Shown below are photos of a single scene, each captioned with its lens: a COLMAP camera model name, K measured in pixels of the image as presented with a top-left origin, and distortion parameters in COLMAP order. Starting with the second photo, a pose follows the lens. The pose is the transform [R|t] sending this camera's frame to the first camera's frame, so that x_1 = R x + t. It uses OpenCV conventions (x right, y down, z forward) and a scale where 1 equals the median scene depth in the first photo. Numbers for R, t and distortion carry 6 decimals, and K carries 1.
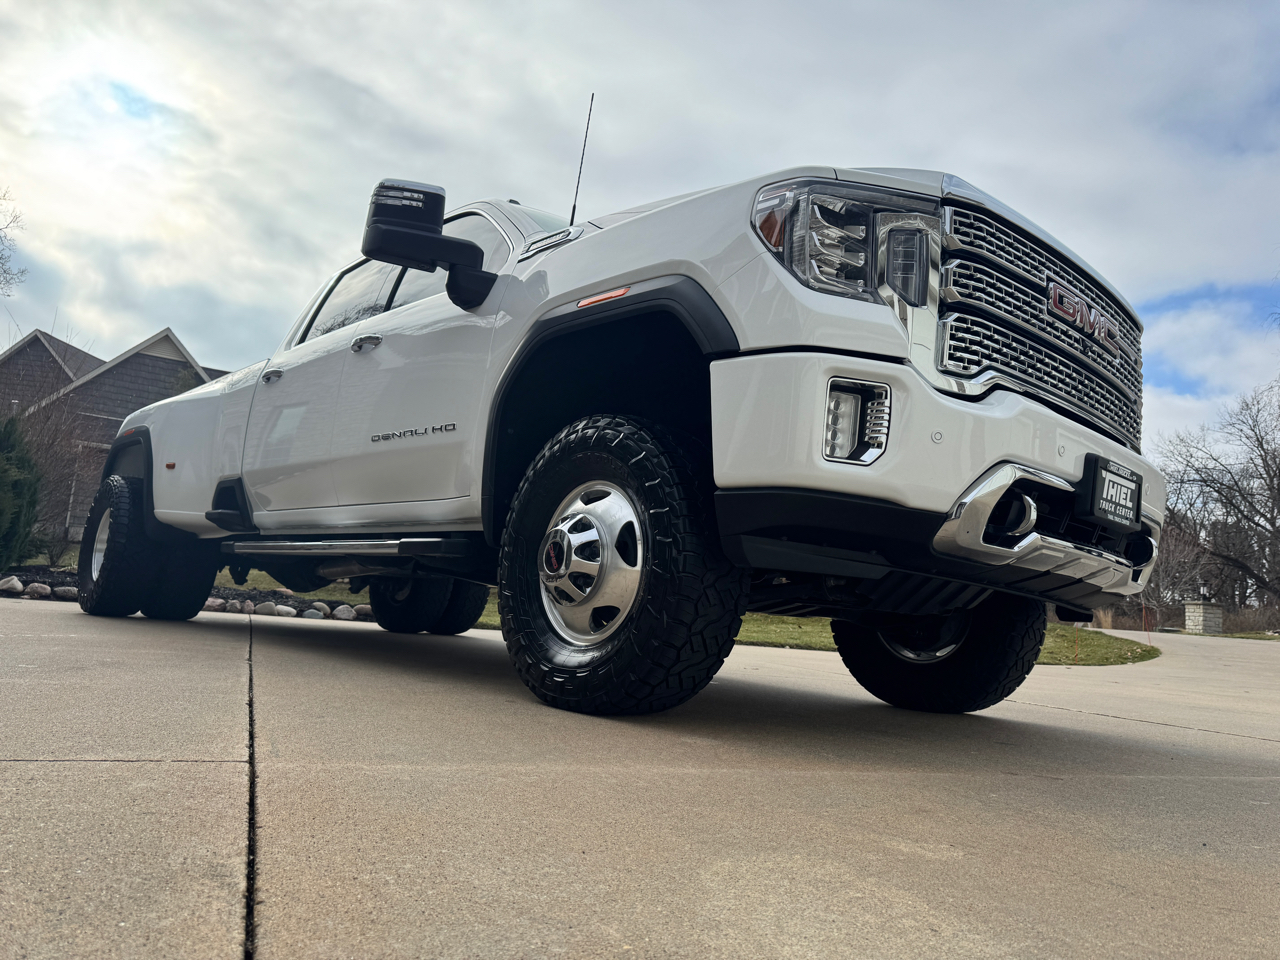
lens RADIAL K [[905.1, 0, 652.4], [0, 905.1, 484.4], [0, 0, 1]] dist [0.026030, -0.026501]
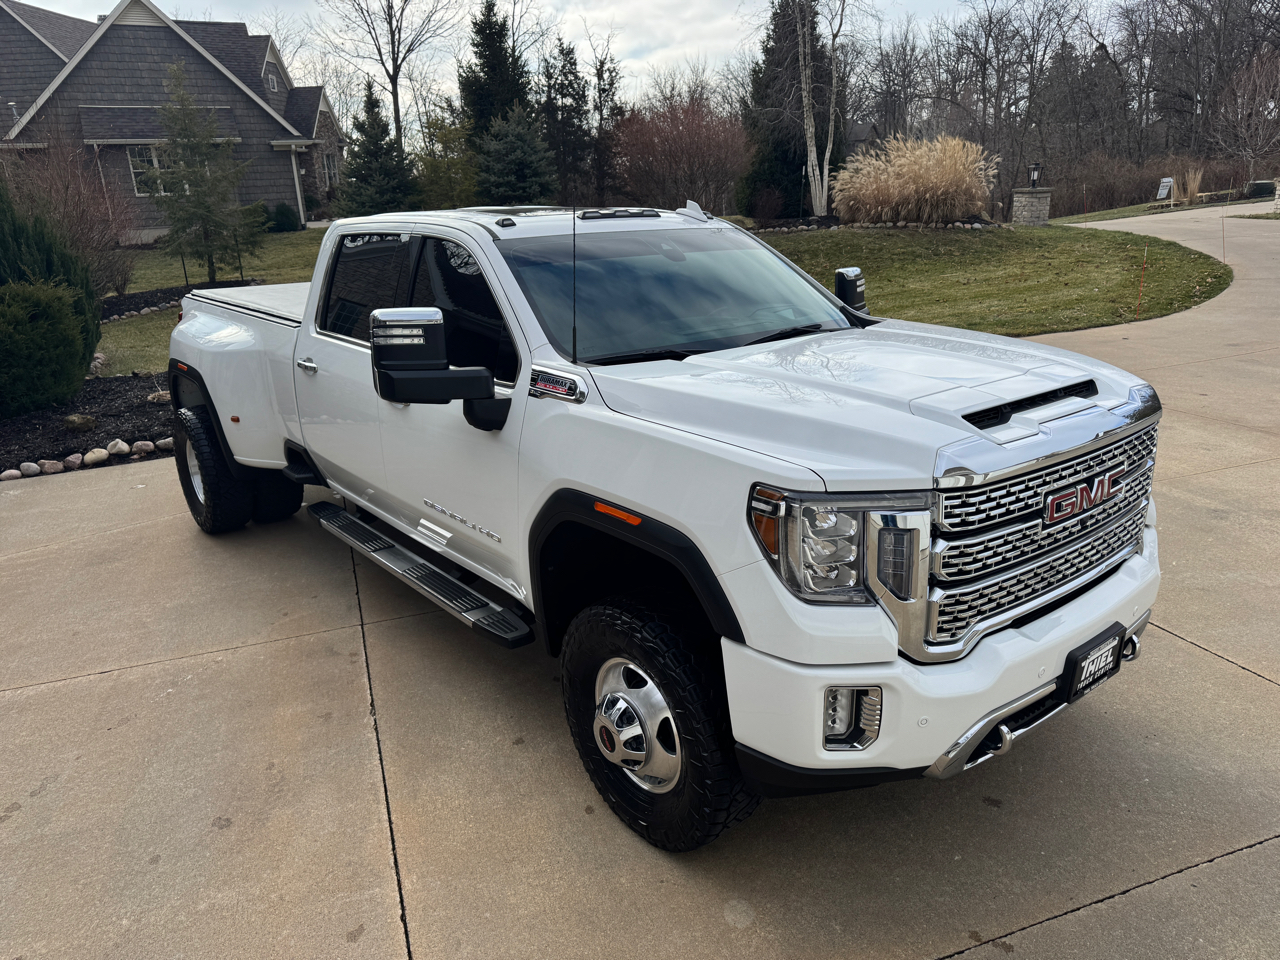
lens RADIAL K [[905.1, 0, 652.4], [0, 905.1, 484.4], [0, 0, 1]] dist [0.026030, -0.026501]
pose [[0.991285, -0.094438, -0.091849, 0.094730], [0.125164, 0.892649, 0.433027, -0.753169], [0.041095, -0.440749, 0.896689, 0.073032]]
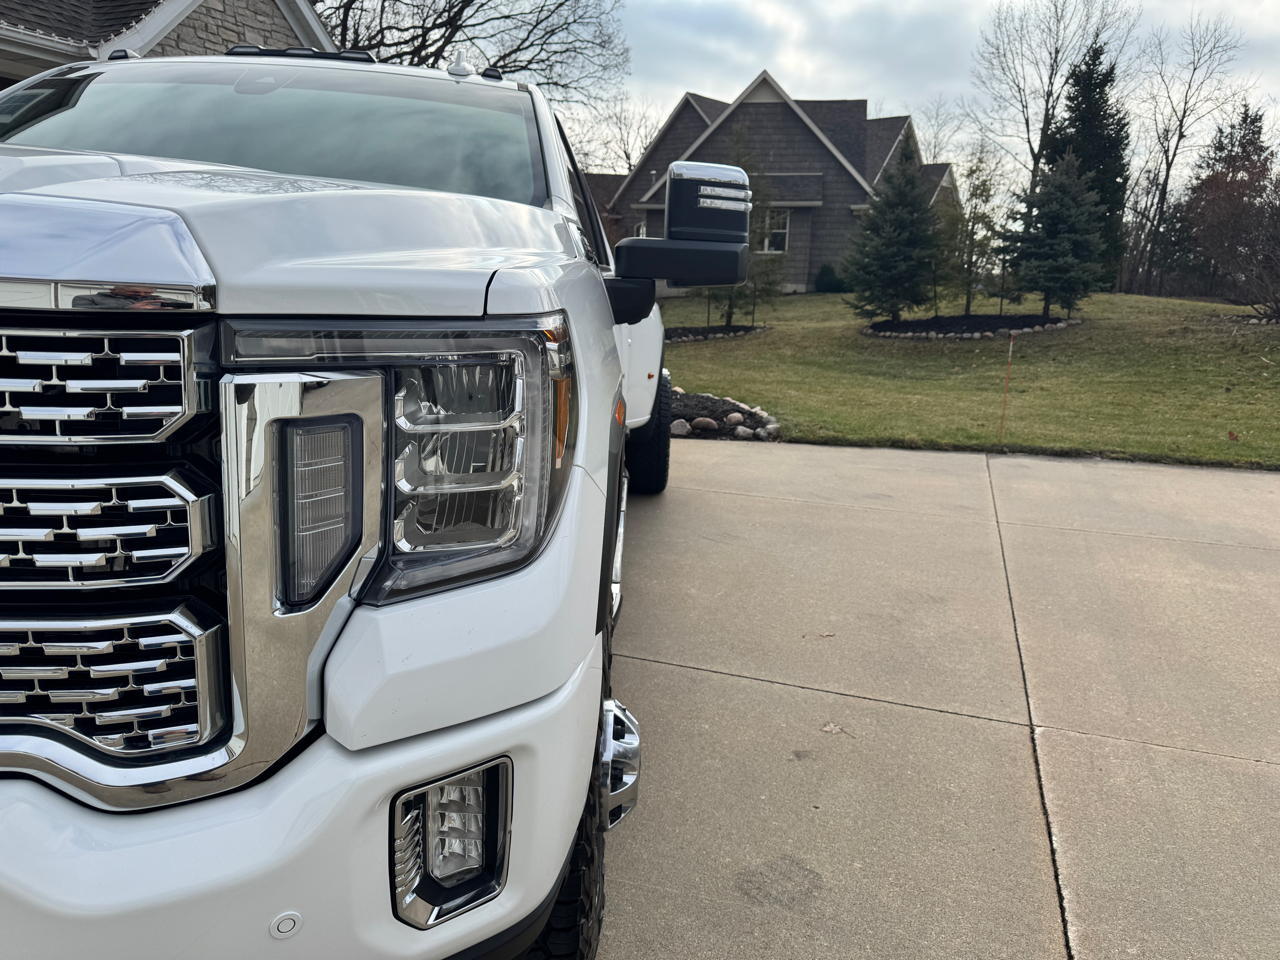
lens RADIAL K [[903.6, 0, 640.0], [0, 903.6, 480.0], [0, 0, 1]] dist [0.018353, -0.014593]
pose [[0.732336, 0.087051, -0.675356, 1.000478], [0.126981, 0.956940, 0.261041, -0.226969], [0.668999, -0.276927, 0.689748, 1.168076]]
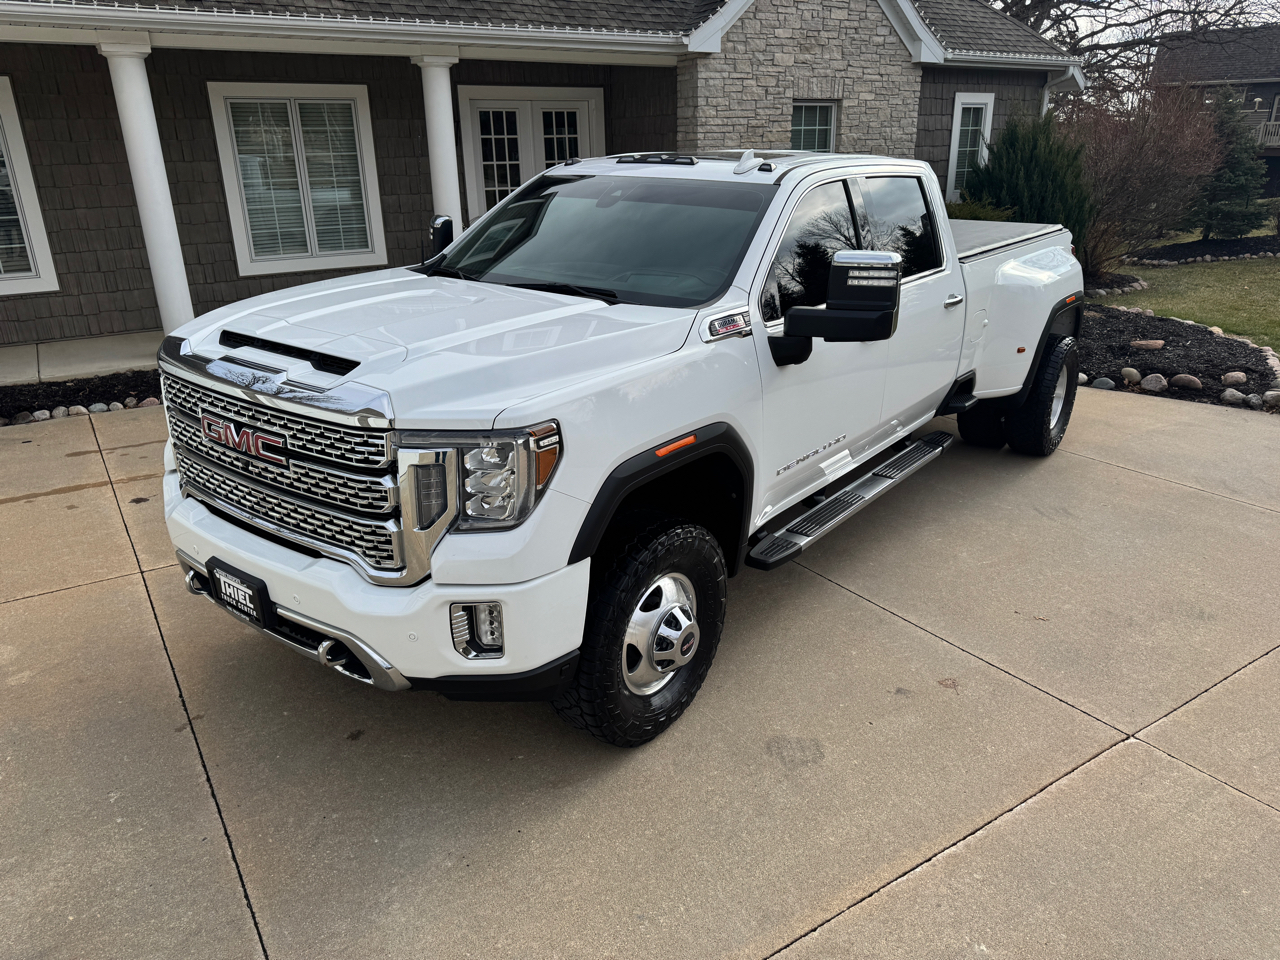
lens RADIAL K [[904.1, 0, 658.6], [0, 904.1, 472.5], [0, 0, 1]] dist [0.030349, -0.022602]
pose [[0.177654, 0.257604, -0.949779, 1.718145], [0.154456, 0.945870, 0.285434, -0.427538], [0.971896, -0.197408, 0.128249, 1.482355]]
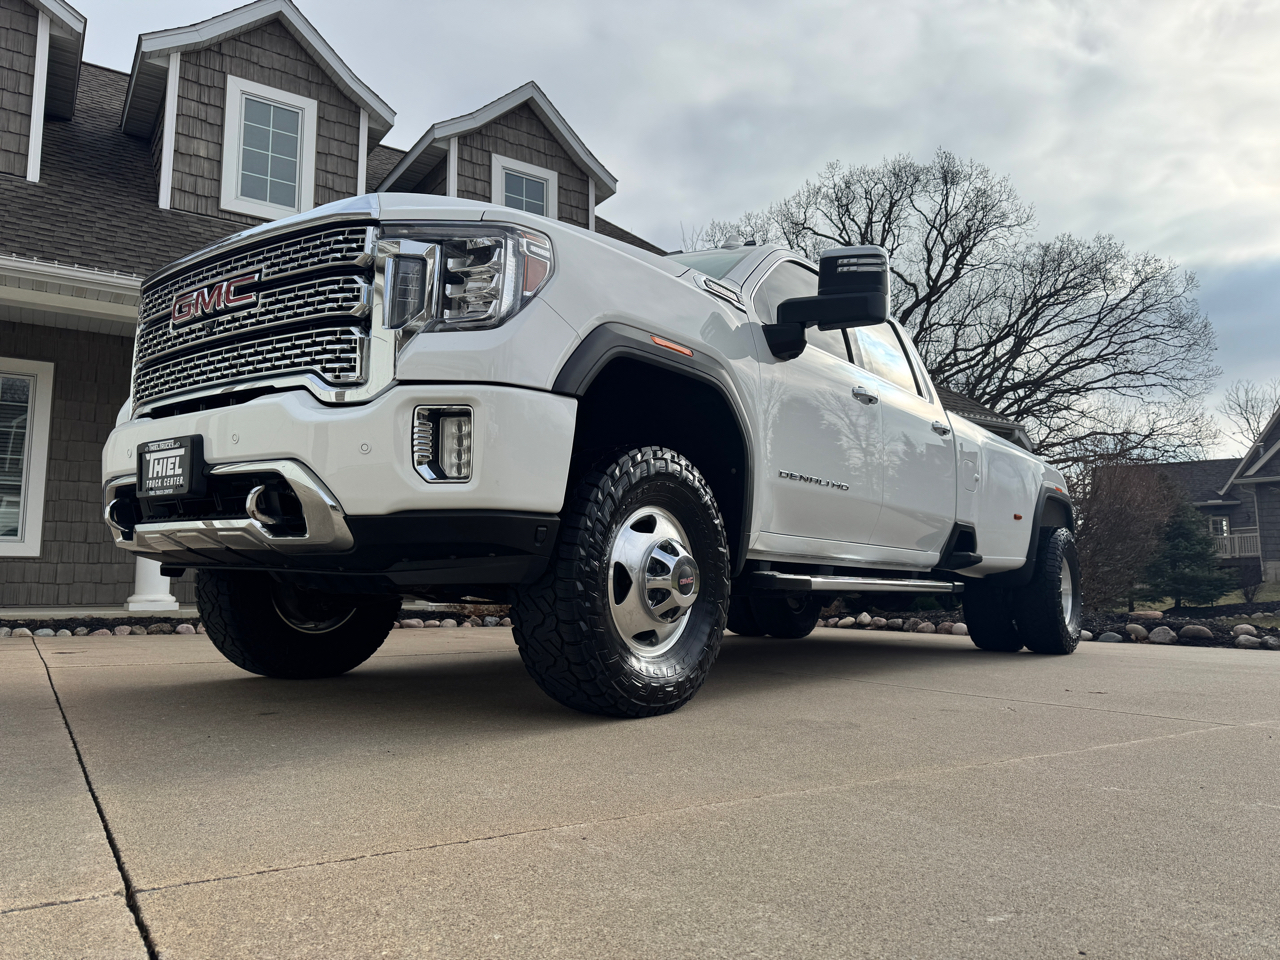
lens RADIAL K [[905.1, 0, 652.4], [0, 905.1, 484.4], [0, 0, 1]] dist [0.026030, -0.026501]
pose [[0.189621, -0.198132, -0.961659, 1.616997], [0.149582, 0.973825, -0.171144, 0.299210], [0.970396, -0.111394, 0.214295, 1.372557]]
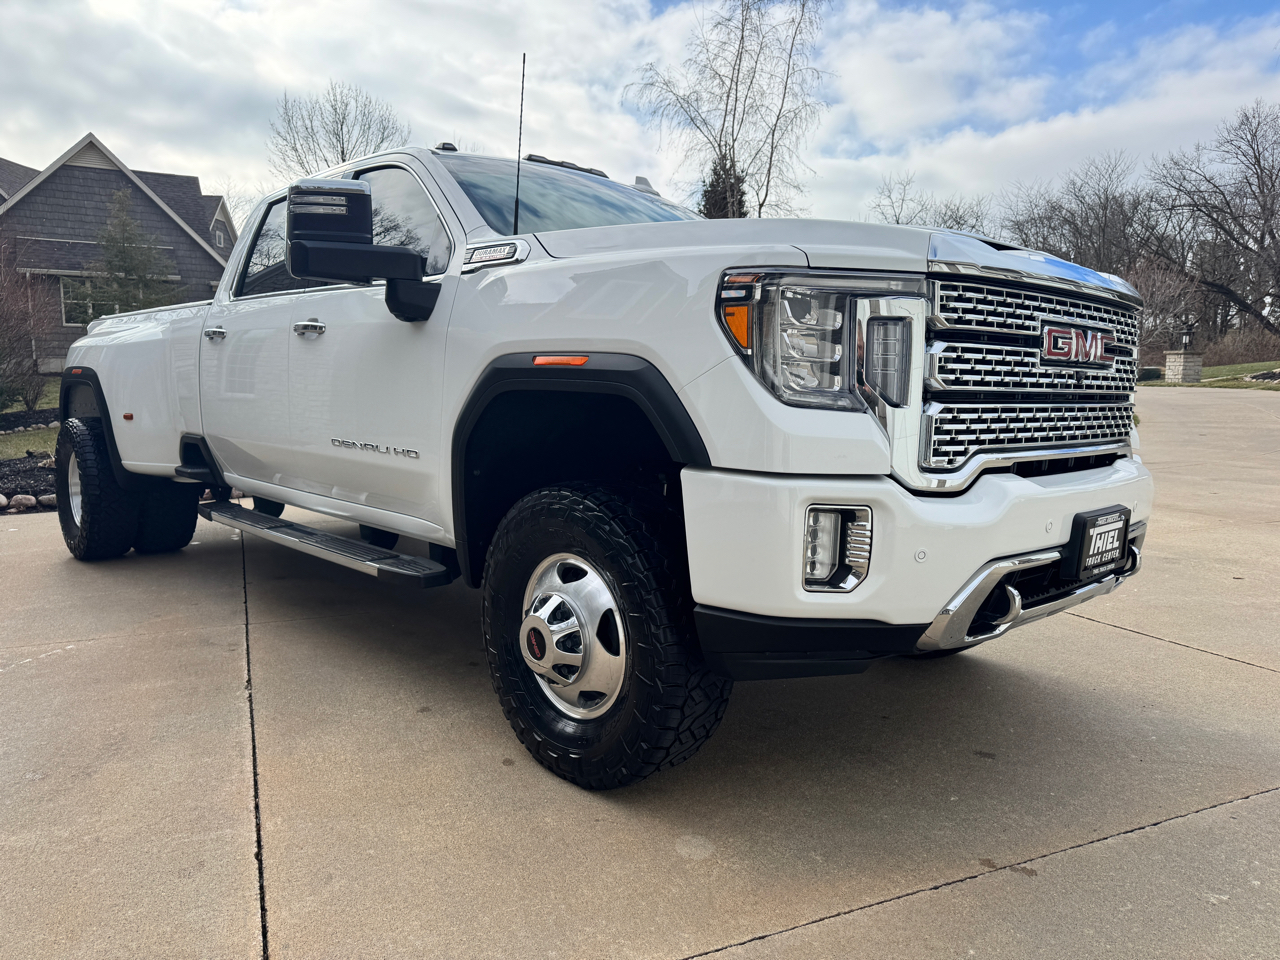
lens RADIAL K [[905.8, 0, 648.1], [0, 905.8, 481.1], [0, 0, 1]] dist [0.019965, -0.022139]
pose [[0.997070, -0.076460, 0.002333, 0.025720], [0.073296, 0.963652, 0.256908, -0.346226], [-0.021892, -0.255984, 0.966433, 0.084120]]
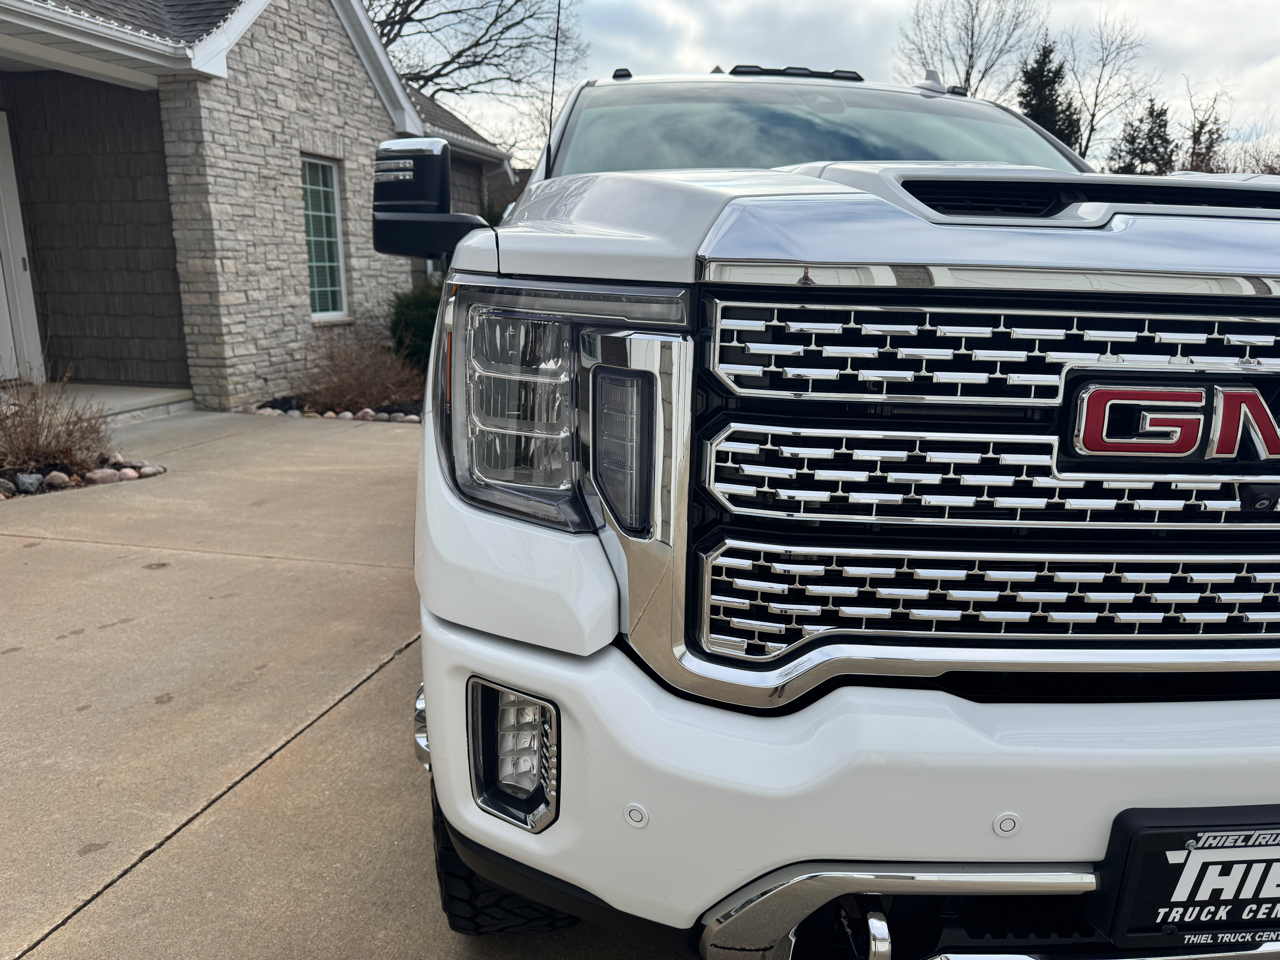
lens RADIAL K [[905.1, 0, 652.4], [0, 905.1, 484.4], [0, 0, 1]] dist [0.026030, -0.026501]
pose [[0.799135, 0.060275, -0.598123, 0.541785], [0.140126, 0.948876, 0.282840, -0.329490], [0.584593, -0.309840, 0.749834, 0.587496]]
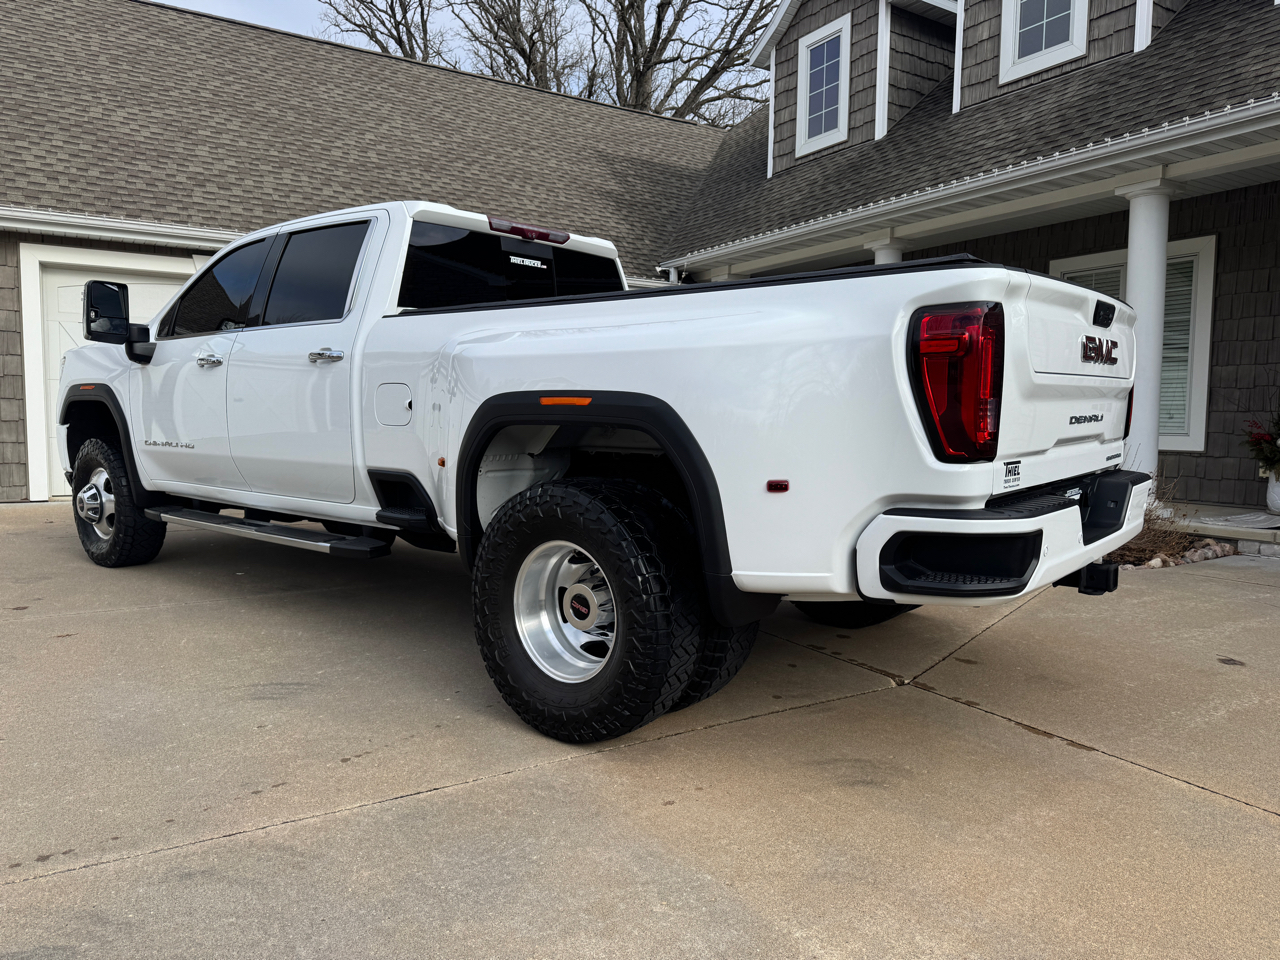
lens RADIAL K [[944.3, 0, 683.9], [0, 944.3, 481.0], [0, 0, 1]] dist [0.043372, -0.065282]
pose [[-0.988628, -0.083463, -0.125095, -0.738032], [-0.074614, 0.994475, -0.073835, 0.228460], [0.130567, -0.063661, -0.989394, 4.377119]]
